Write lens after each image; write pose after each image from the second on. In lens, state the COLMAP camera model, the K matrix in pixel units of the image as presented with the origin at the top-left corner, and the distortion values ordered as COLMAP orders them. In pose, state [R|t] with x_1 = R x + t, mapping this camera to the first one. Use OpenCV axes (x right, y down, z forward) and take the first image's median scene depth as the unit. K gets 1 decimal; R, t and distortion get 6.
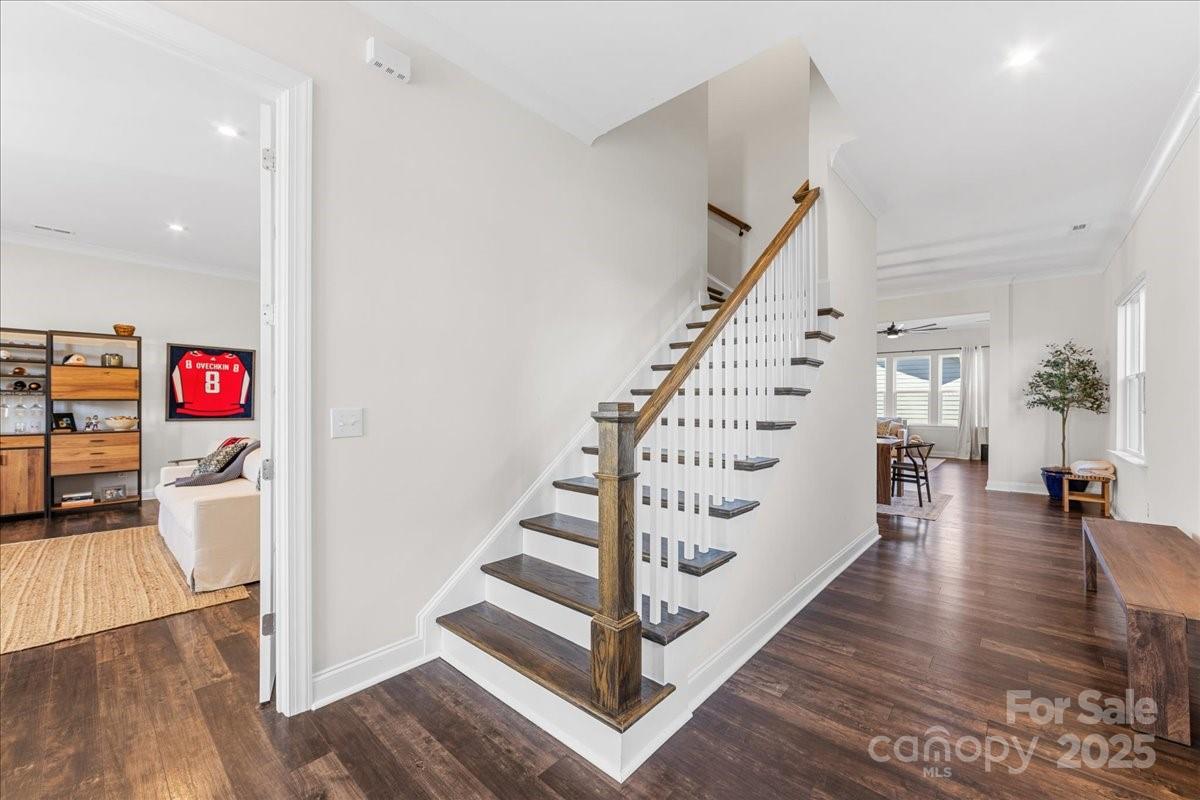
lens RADIAL K [[472.1, 0, 595.1], [0, 472.1, 398.6], [0, 0, 1]] dist [-0.004381, -0.000228]
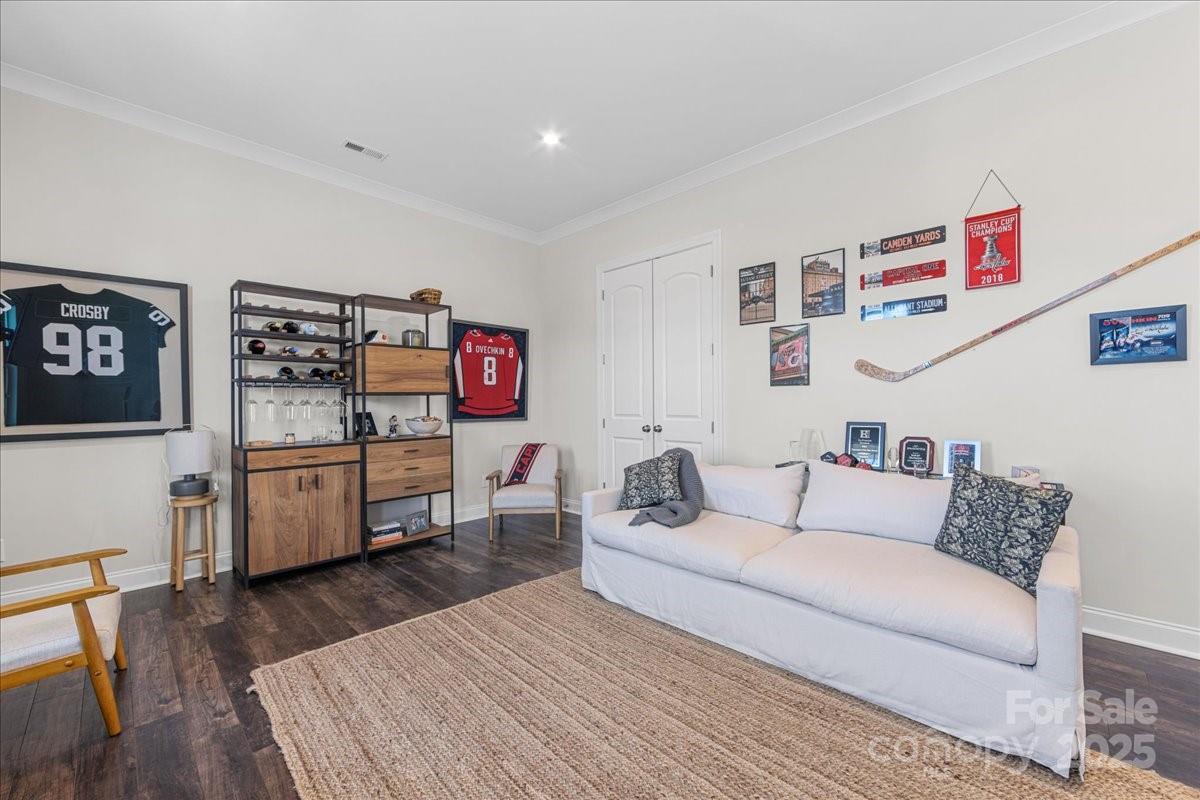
lens RADIAL K [[472.1, 0, 605.0], [0, 472.1, 402.2], [0, 0, 1]] dist [-0.004381, -0.000228]
pose [[0.999536, -0.004870, -0.030075, -0.671375], [0.005302, 0.999884, 0.014305, 0.006637], [0.030001, -0.014458, 0.999445, 0.265972]]
